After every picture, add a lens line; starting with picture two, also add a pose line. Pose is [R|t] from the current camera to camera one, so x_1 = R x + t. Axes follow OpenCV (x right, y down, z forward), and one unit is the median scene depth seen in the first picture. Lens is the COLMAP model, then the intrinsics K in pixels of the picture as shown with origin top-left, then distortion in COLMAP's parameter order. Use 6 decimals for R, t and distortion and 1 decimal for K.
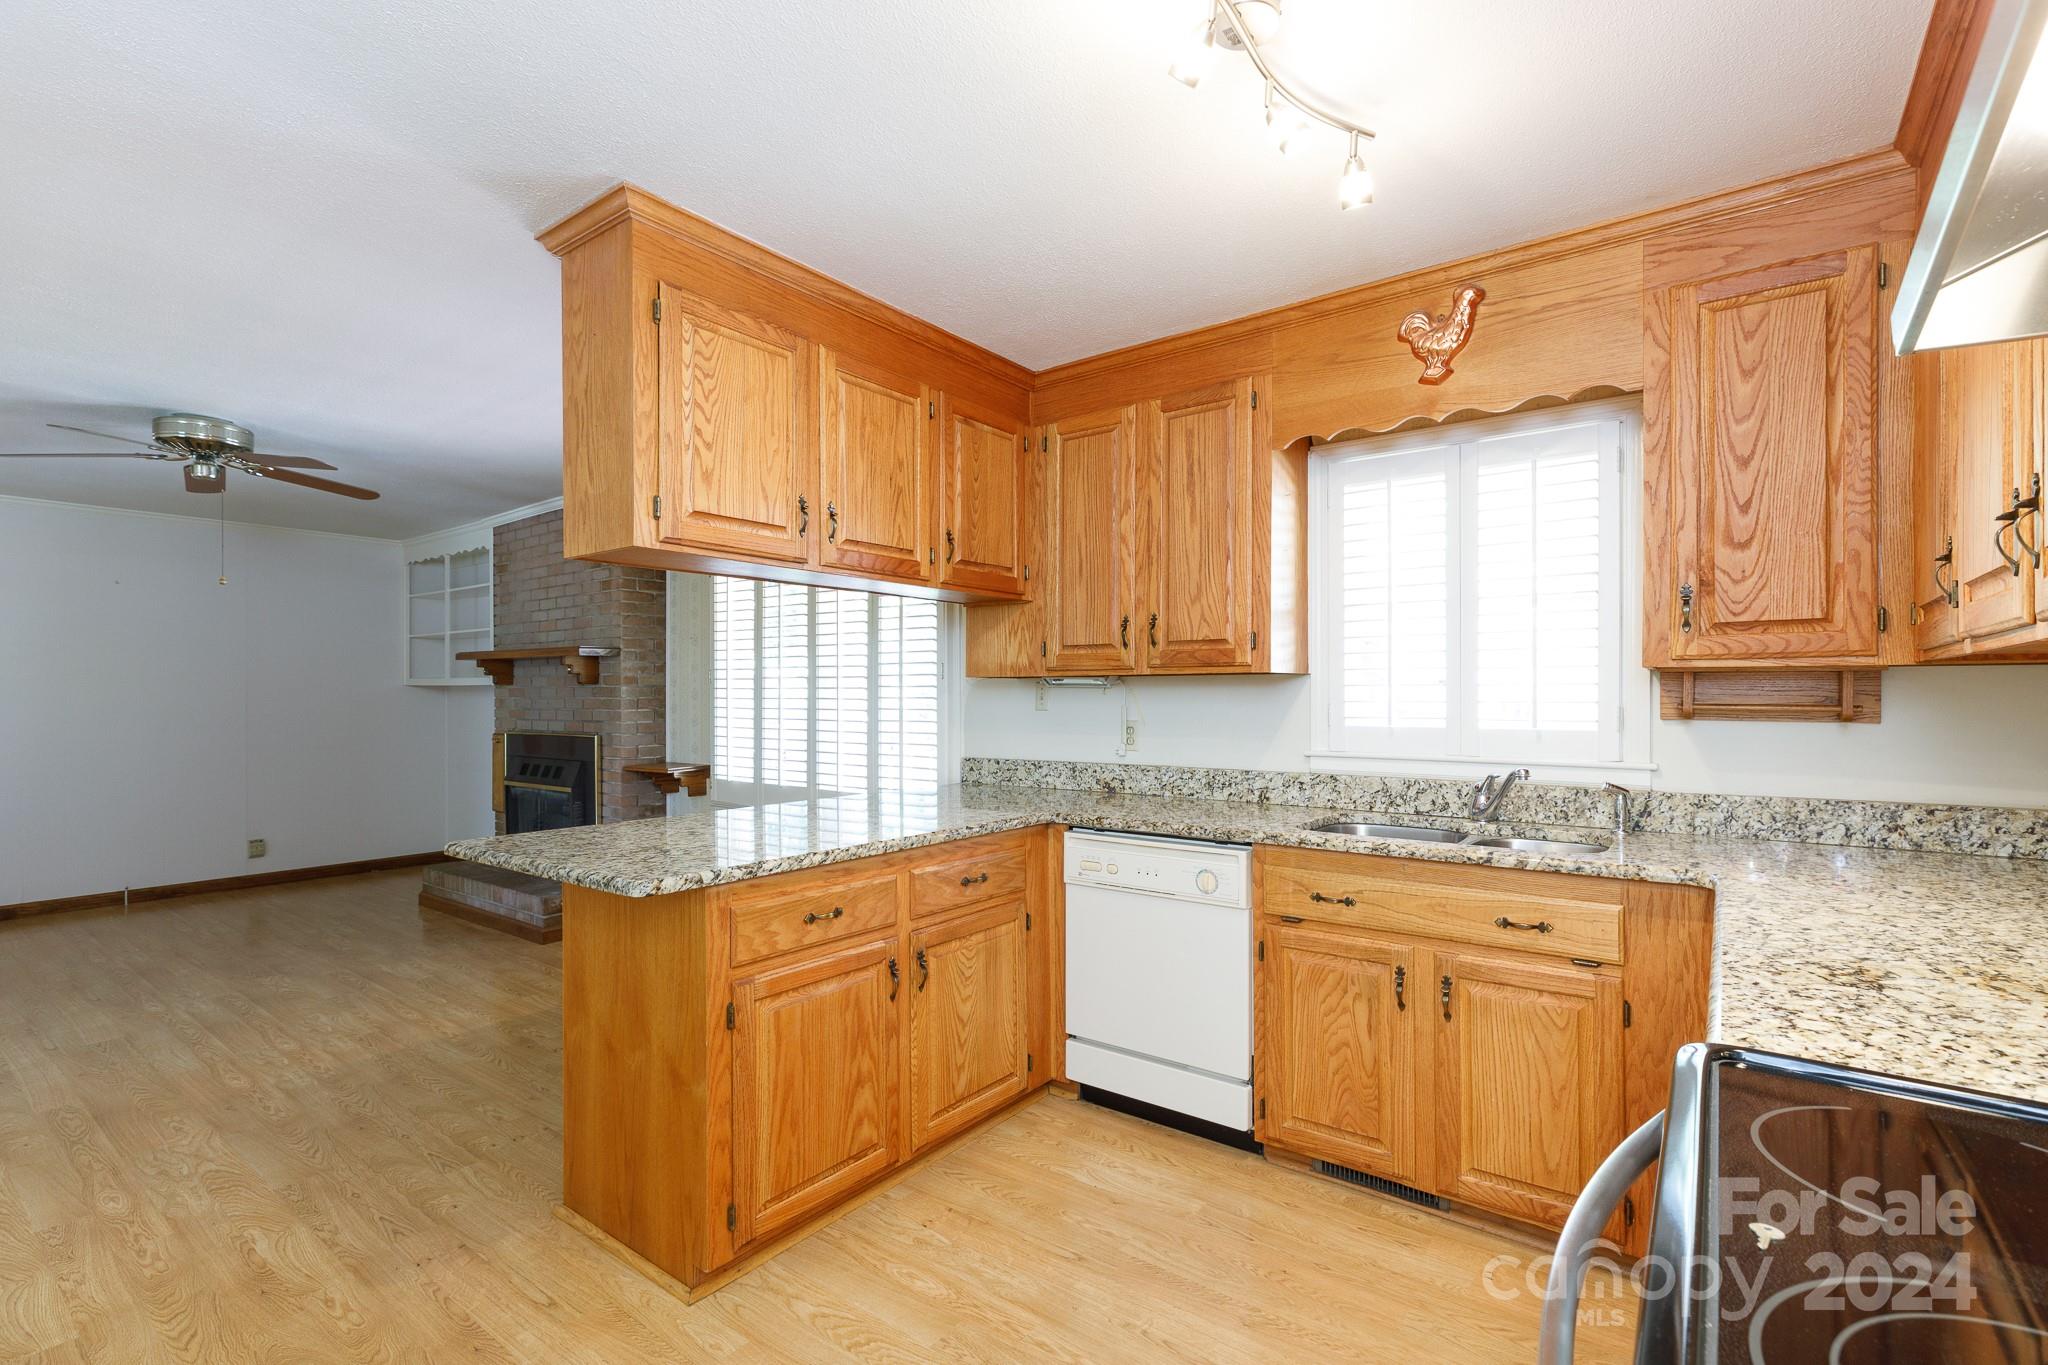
lens RADIAL K [[925.4, 0, 1011.0], [0, 925.4, 689.2], [0, 0, 1]] dist [0.015056, -0.001301]
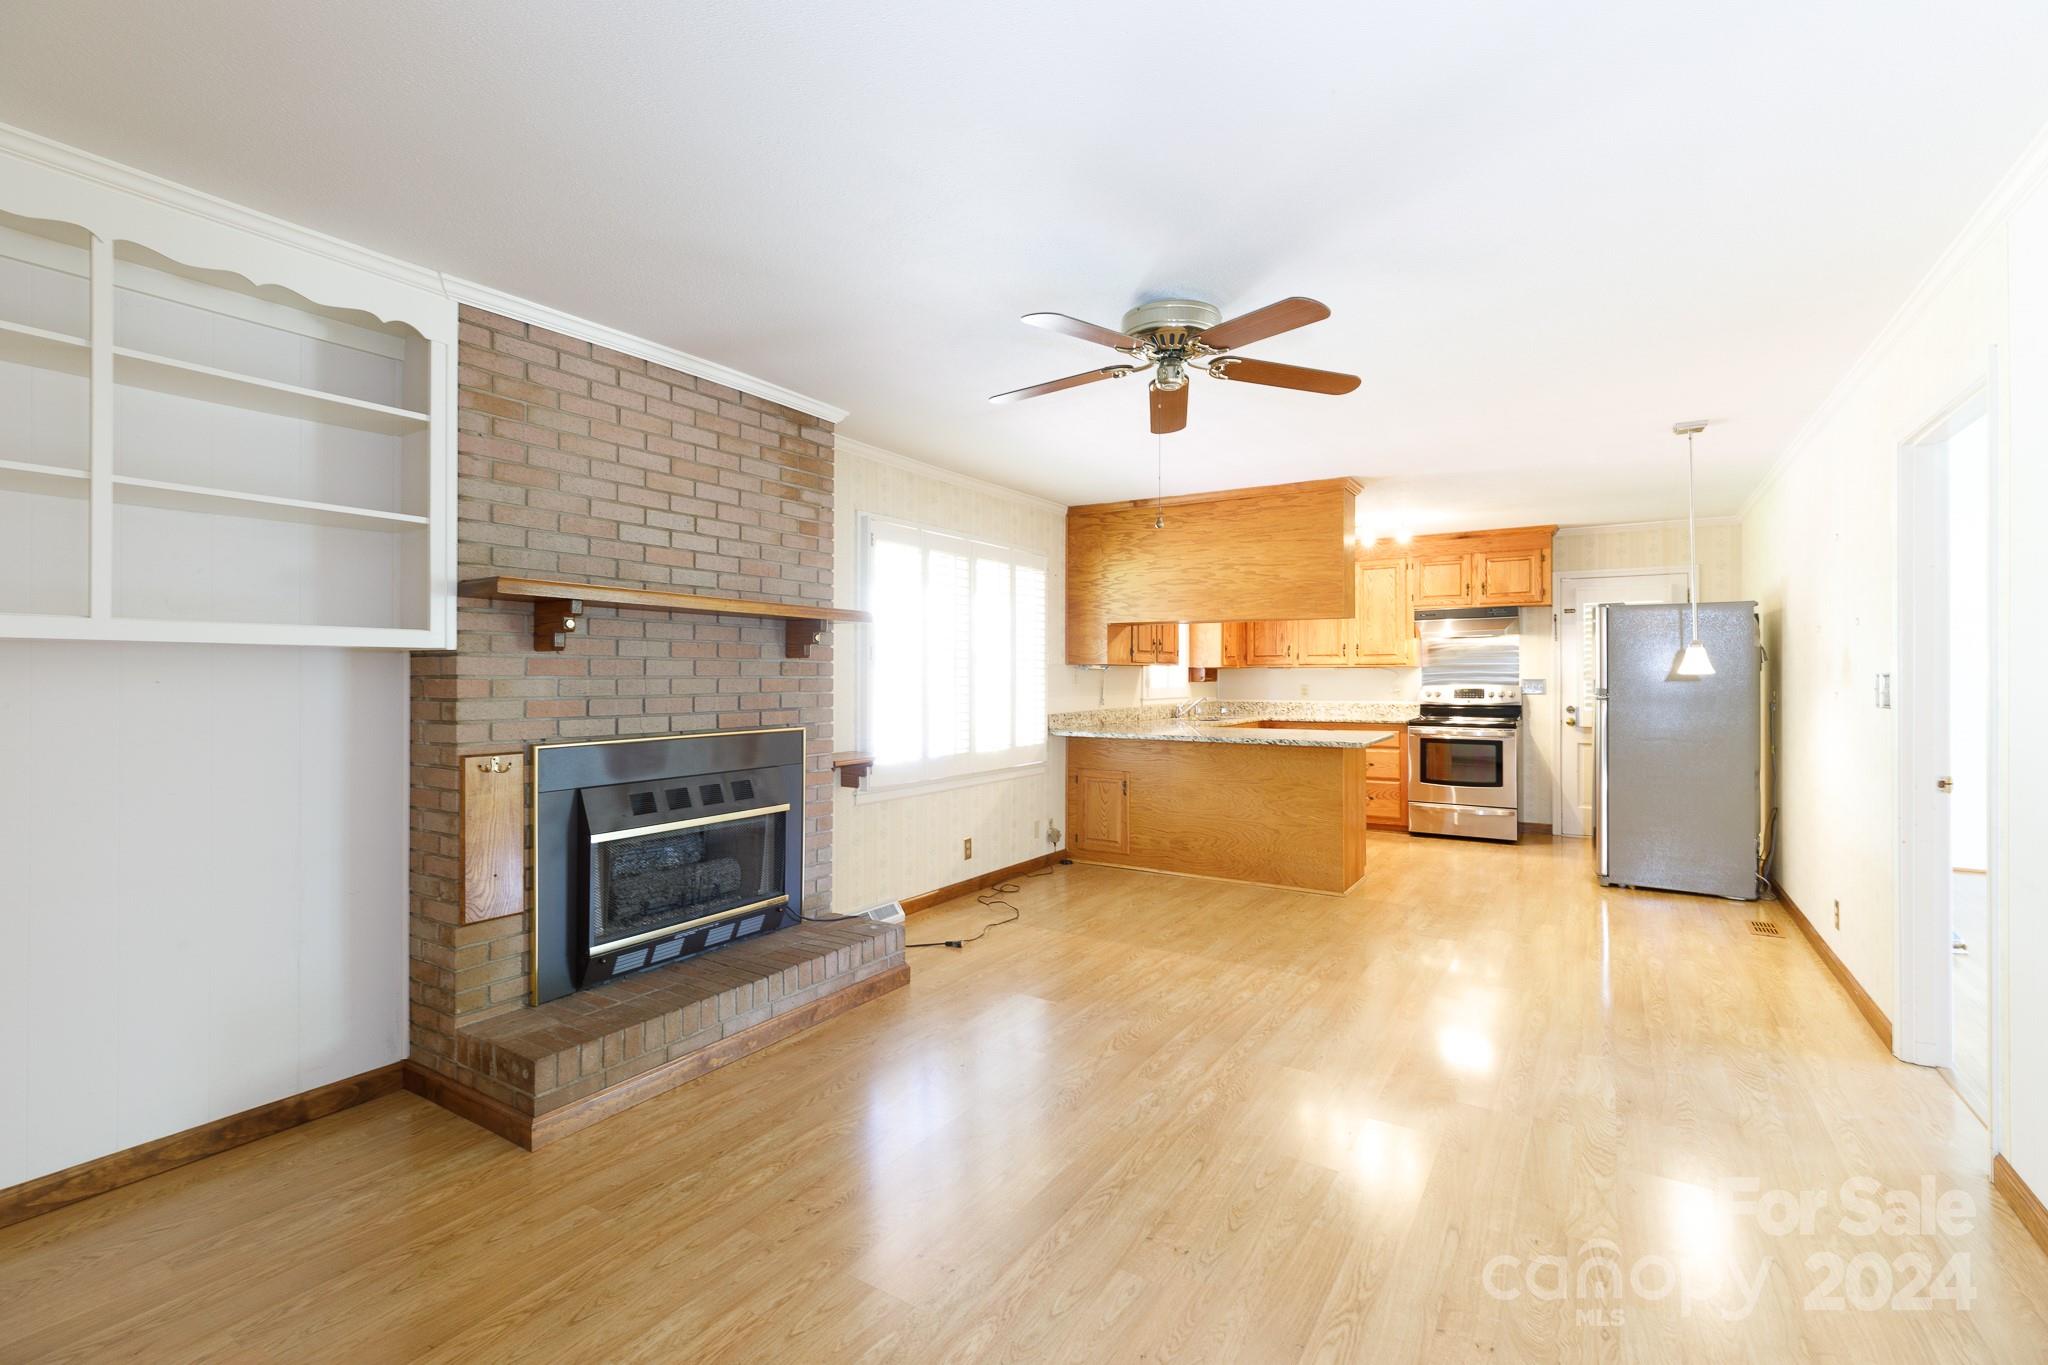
lens RADIAL K [[925.4, 0, 1011.4], [0, 925.4, 675.1], [0, 0, 1]] dist [0.015056, -0.001301]
pose [[-0.085737, 0.003844, 0.996310, -1.161387], [-0.001756, 0.999990, -0.004009, 0.010289], [-0.996316, -0.002094, -0.085729, 0.868286]]
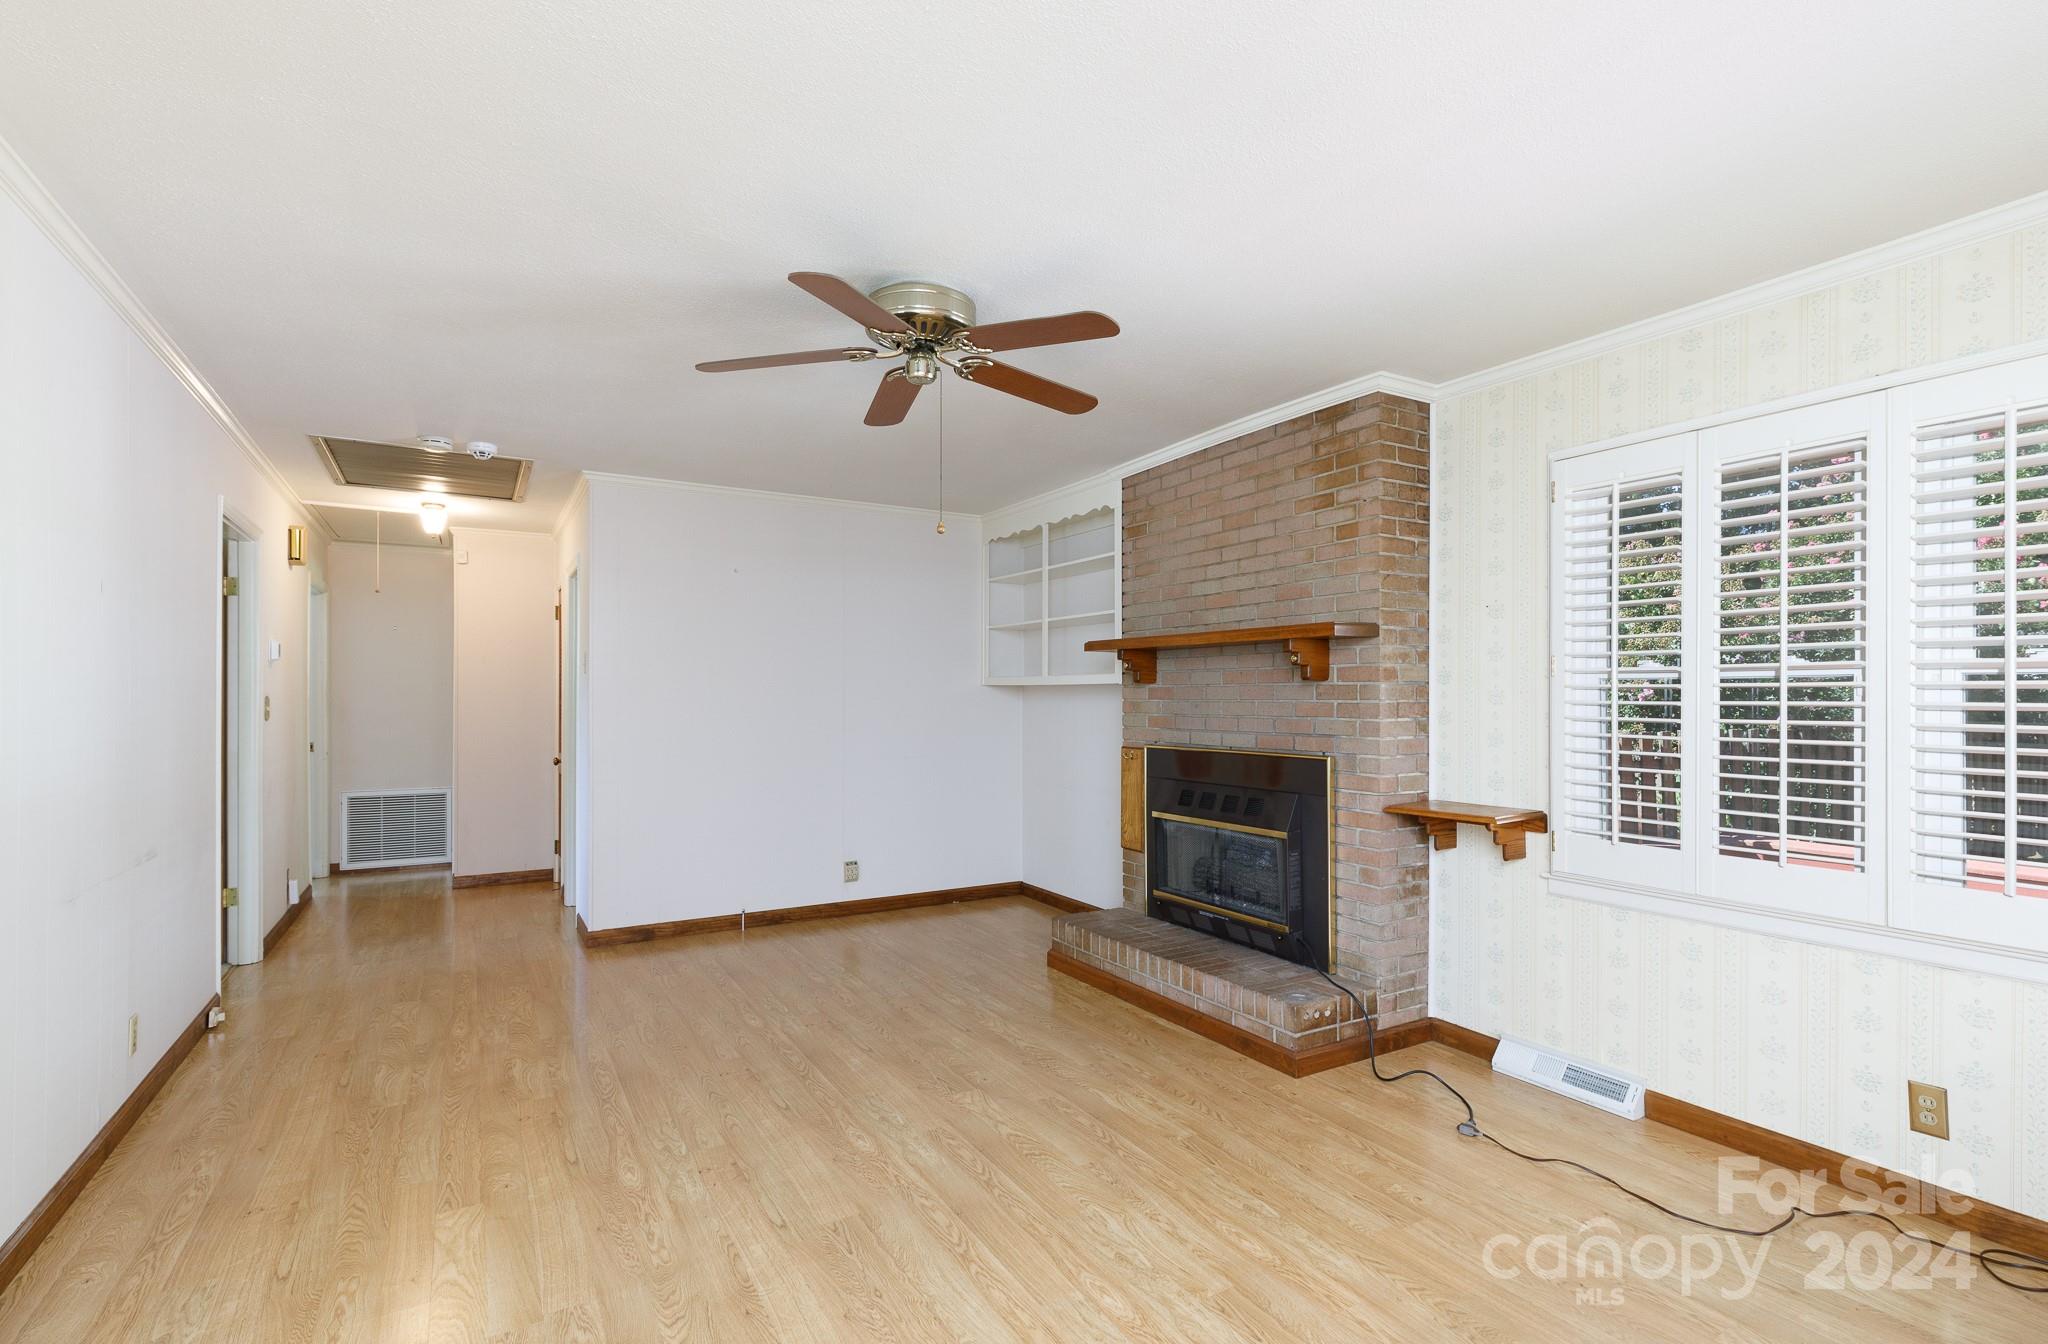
lens RADIAL K [[925.4, 0, 1022.2], [0, 925.4, 690.9], [0, 0, 1]] dist [0.015056, -0.001301]
pose [[0.932368, 0.000510, -0.361511, -0.396956], [-0.001997, 0.999991, -0.003739, 0.005137], [0.361506, 0.004208, 0.932360, 0.285222]]
